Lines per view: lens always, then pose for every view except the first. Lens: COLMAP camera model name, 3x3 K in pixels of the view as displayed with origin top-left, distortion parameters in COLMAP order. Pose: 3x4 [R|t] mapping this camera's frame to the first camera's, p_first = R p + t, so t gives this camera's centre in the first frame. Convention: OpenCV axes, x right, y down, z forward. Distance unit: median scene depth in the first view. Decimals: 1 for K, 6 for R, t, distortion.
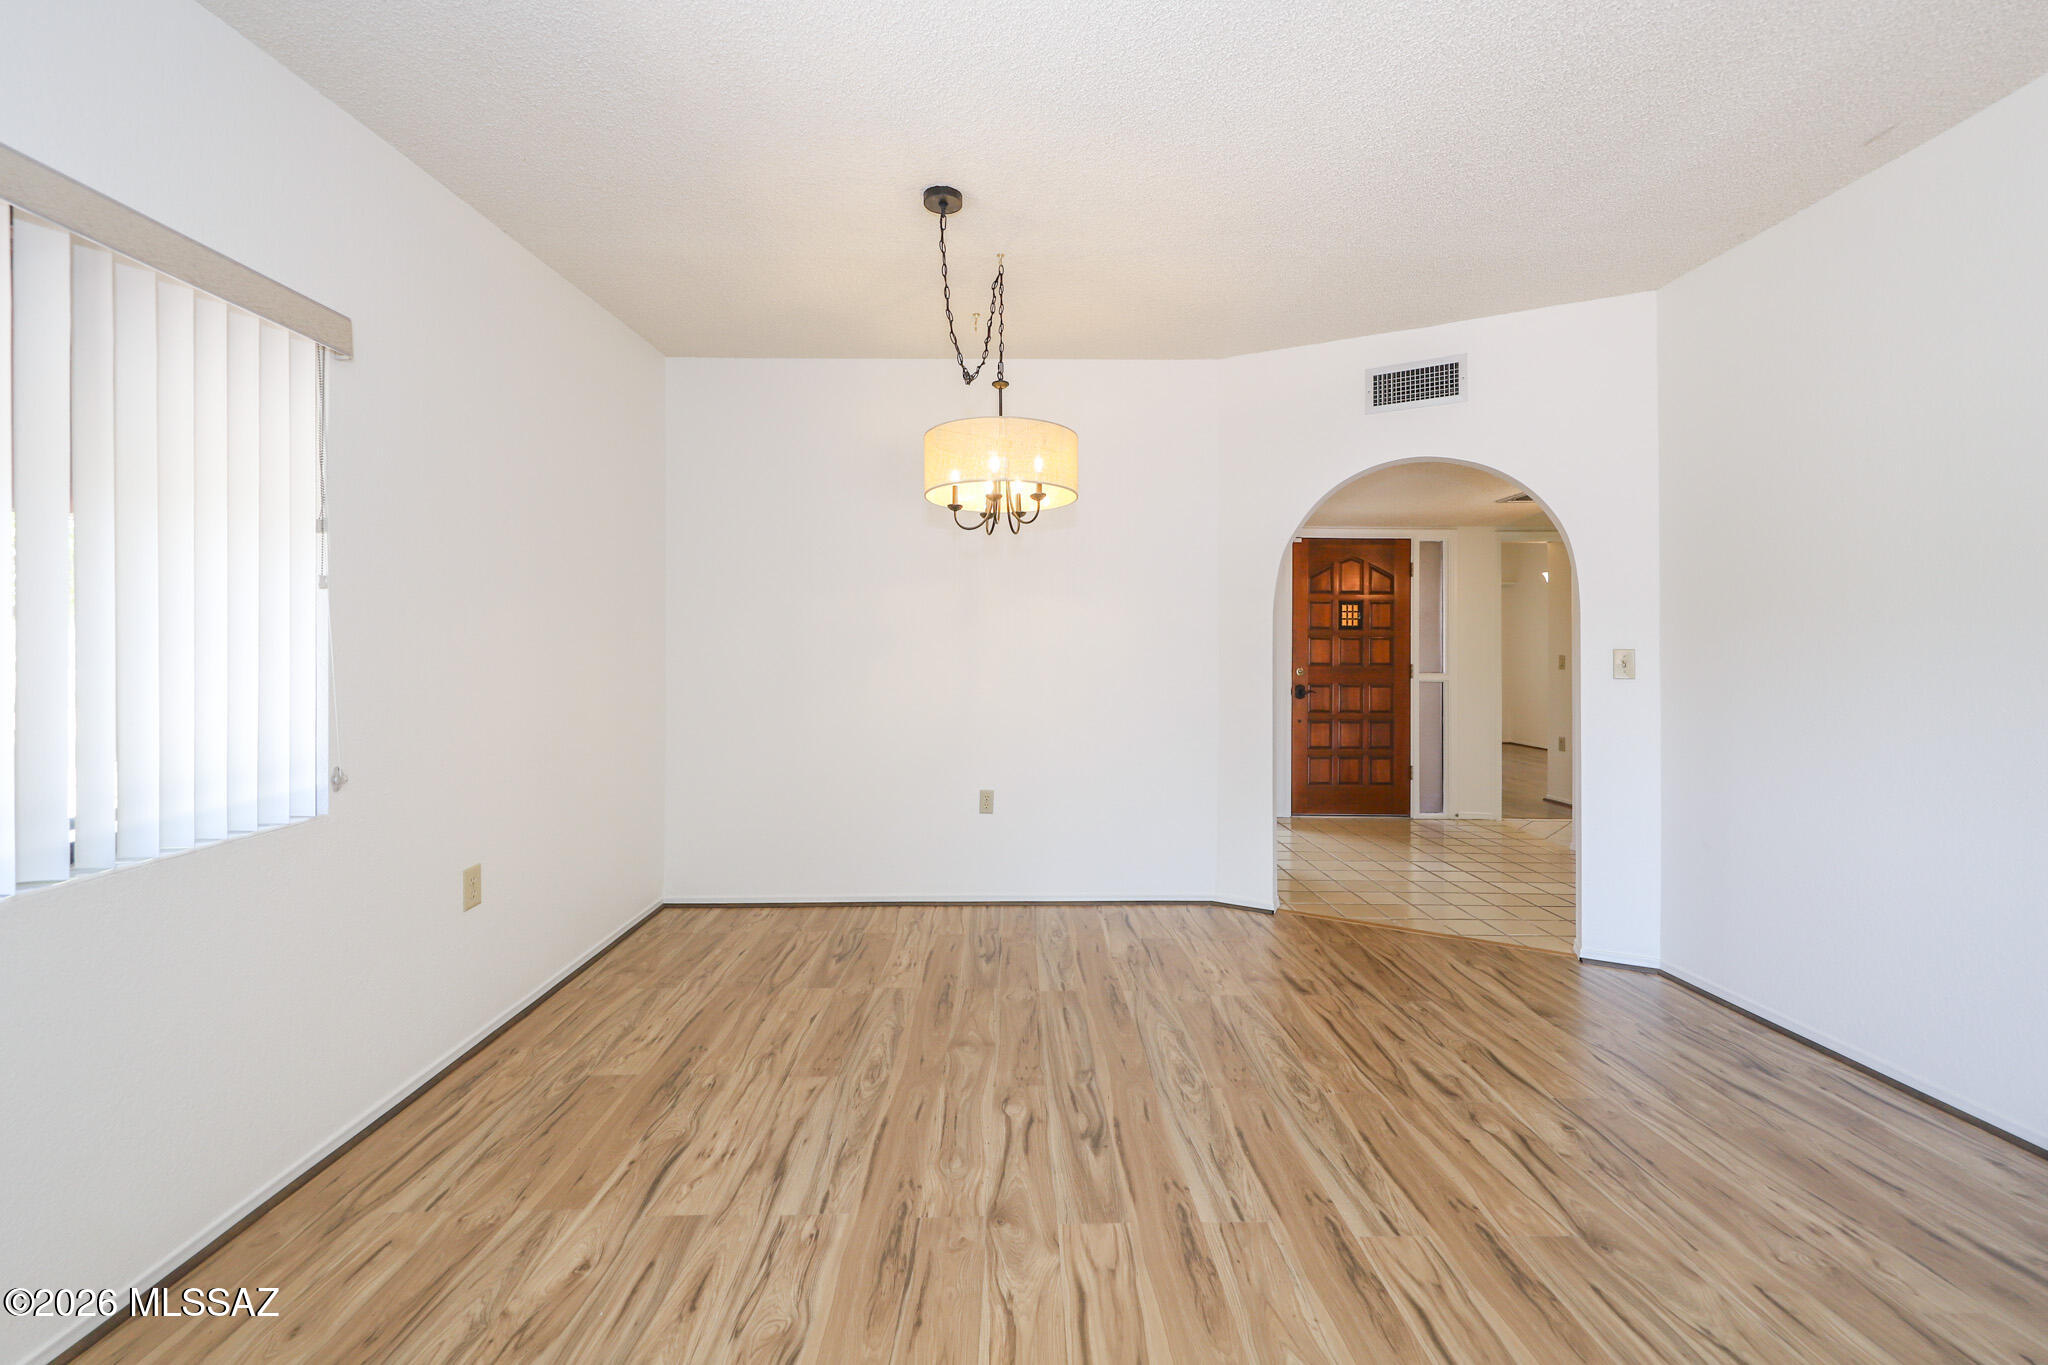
lens RADIAL K [[726.7, 0, 1027.3], [0, 726.7, 675.7], [0, 0, 1]] dist [0.011942, -0.000192]
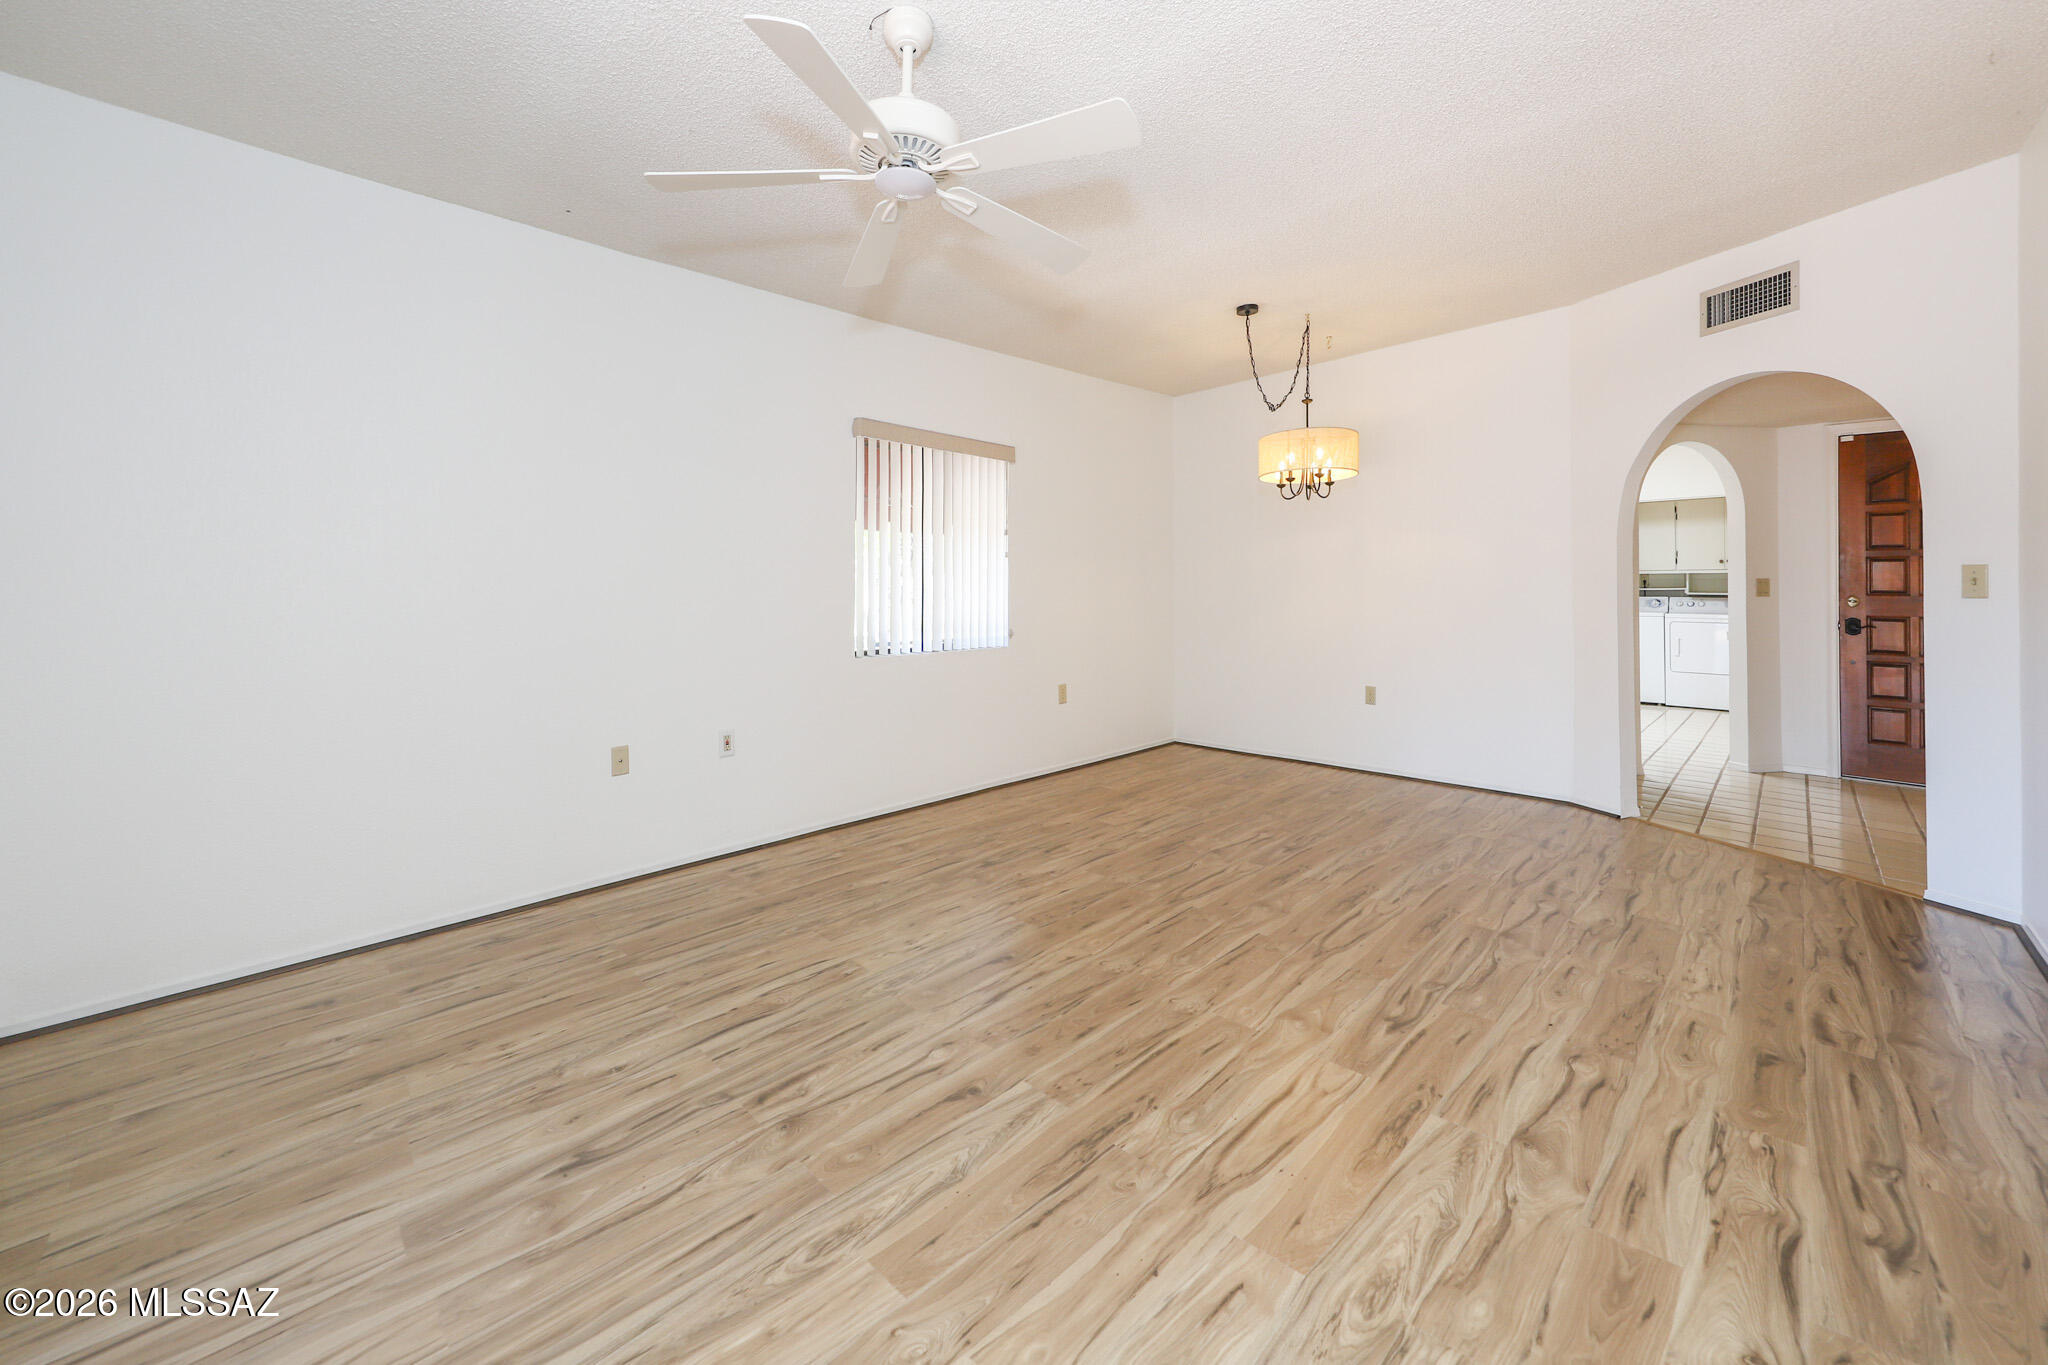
lens RADIAL K [[734.5, 0, 1026.7], [0, 734.5, 638.4], [0, 0, 1]] dist [-0.000847, -0.000053]
pose [[0.682772, 0.042930, -0.729370, 0.709384], [0.002790, 0.998112, 0.061360, 0.002869], [0.730627, -0.043929, 0.681363, -0.507635]]
